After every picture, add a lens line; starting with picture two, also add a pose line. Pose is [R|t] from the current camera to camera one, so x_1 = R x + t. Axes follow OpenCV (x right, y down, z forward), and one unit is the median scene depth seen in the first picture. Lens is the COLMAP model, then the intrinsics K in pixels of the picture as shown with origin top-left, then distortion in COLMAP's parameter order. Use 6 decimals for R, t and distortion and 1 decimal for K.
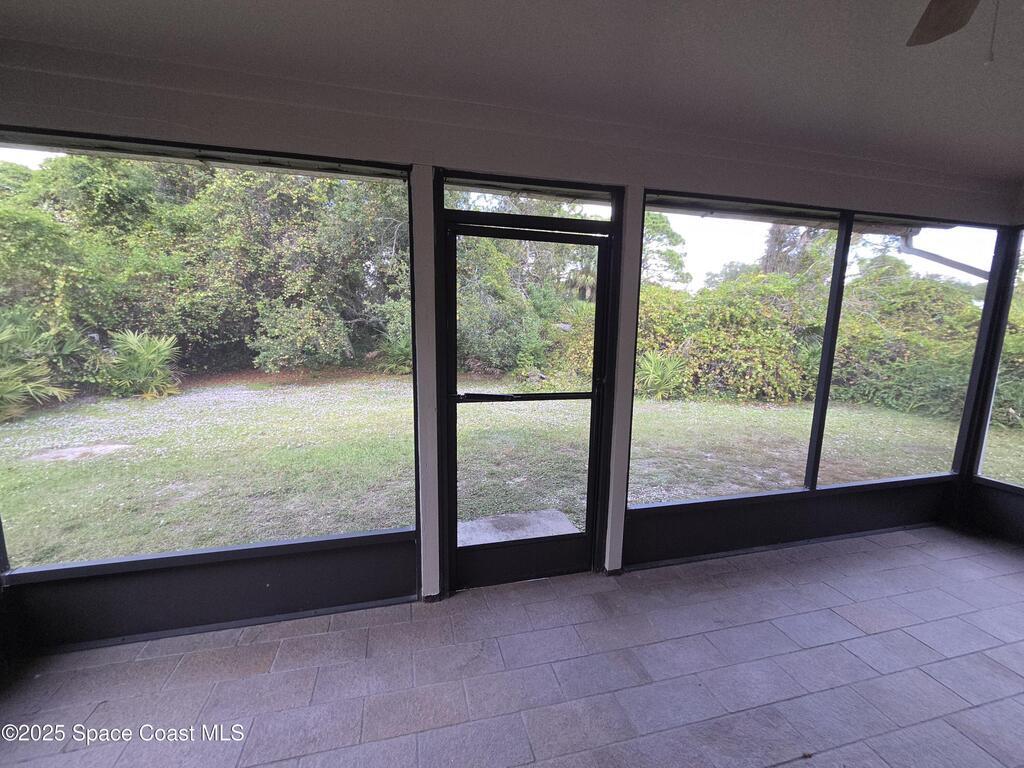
lens RADIAL K [[416.5, 0, 507.4], [0, 416.5, 387.4], [0, 0, 1]] dist [0.009601, -0.004292]
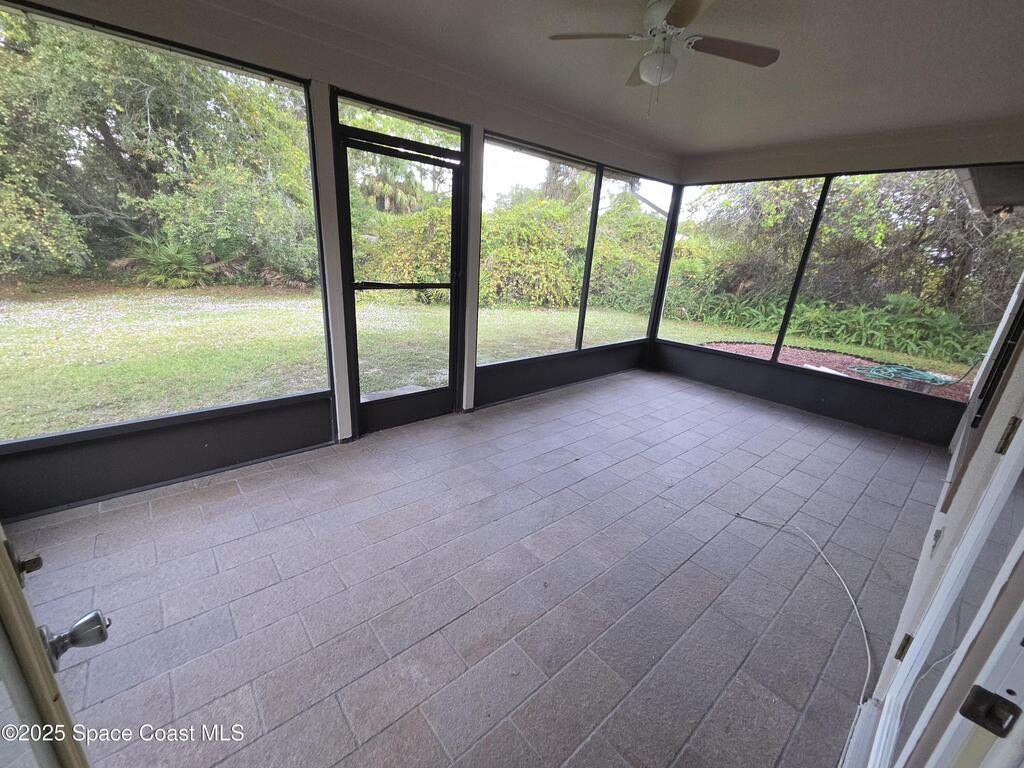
lens RADIAL K [[416.5, 0, 507.4], [0, 416.5, 387.4], [0, 0, 1]] dist [0.009601, -0.004292]
pose [[0.892658, -0.105642, 0.438179, -0.119067], [0.021219, 0.980917, 0.193266, 0.038020], [-0.450234, -0.163222, 0.877865, -0.154565]]
